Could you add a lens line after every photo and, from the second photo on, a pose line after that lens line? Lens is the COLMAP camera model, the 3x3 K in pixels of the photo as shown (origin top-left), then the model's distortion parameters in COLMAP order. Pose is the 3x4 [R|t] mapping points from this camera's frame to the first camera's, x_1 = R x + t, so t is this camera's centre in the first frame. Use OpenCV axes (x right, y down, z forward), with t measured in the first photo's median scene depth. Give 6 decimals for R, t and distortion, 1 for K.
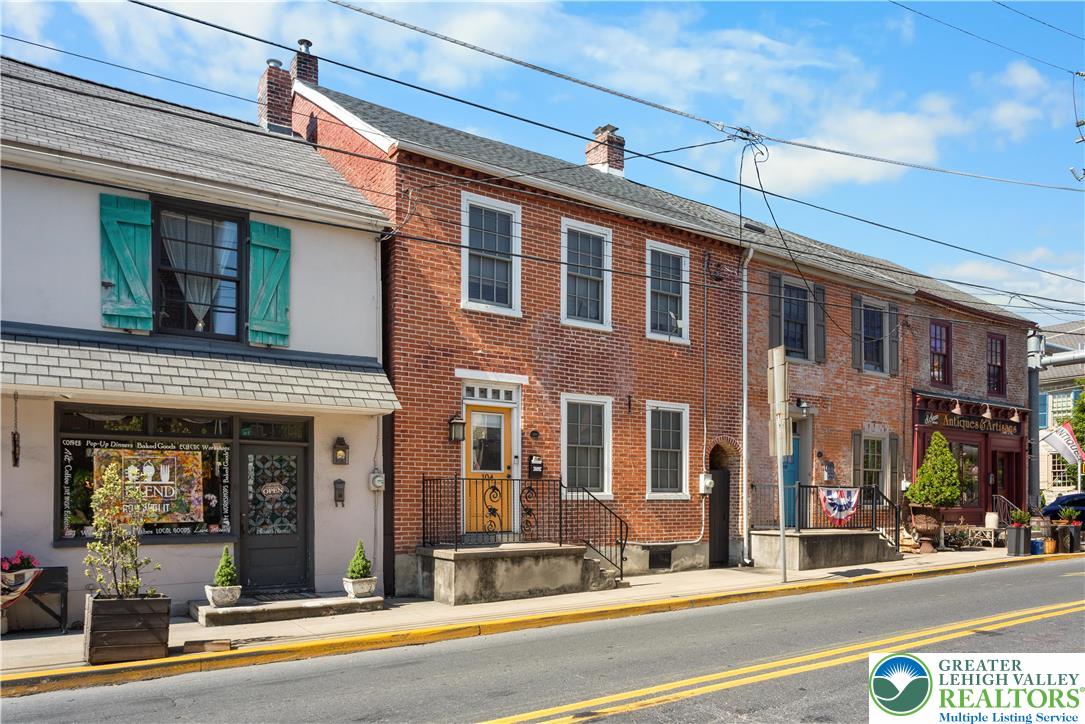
lens RADIAL K [[738.0, 0, 541.9], [0, 738.0, 357.3], [0, 0, 1]] dist [0.005612, 0.004930]
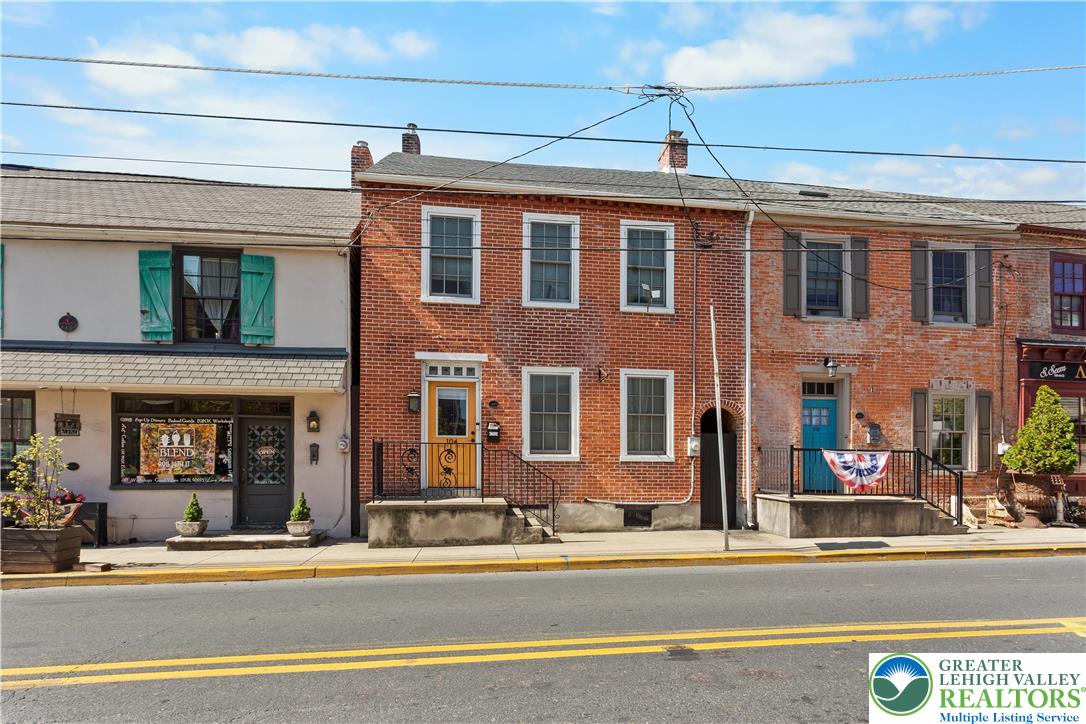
lens RADIAL K [[529.3, 0, 542.7], [0, 529.3, 369.7], [0, 0, 1]] dist [0.007149, 0.001756]
pose [[0.895243, -0.066058, -0.440654, 0.442681], [0.075990, 0.997097, 0.004909, 0.054674], [0.439051, -0.037880, 0.897663, 0.304916]]
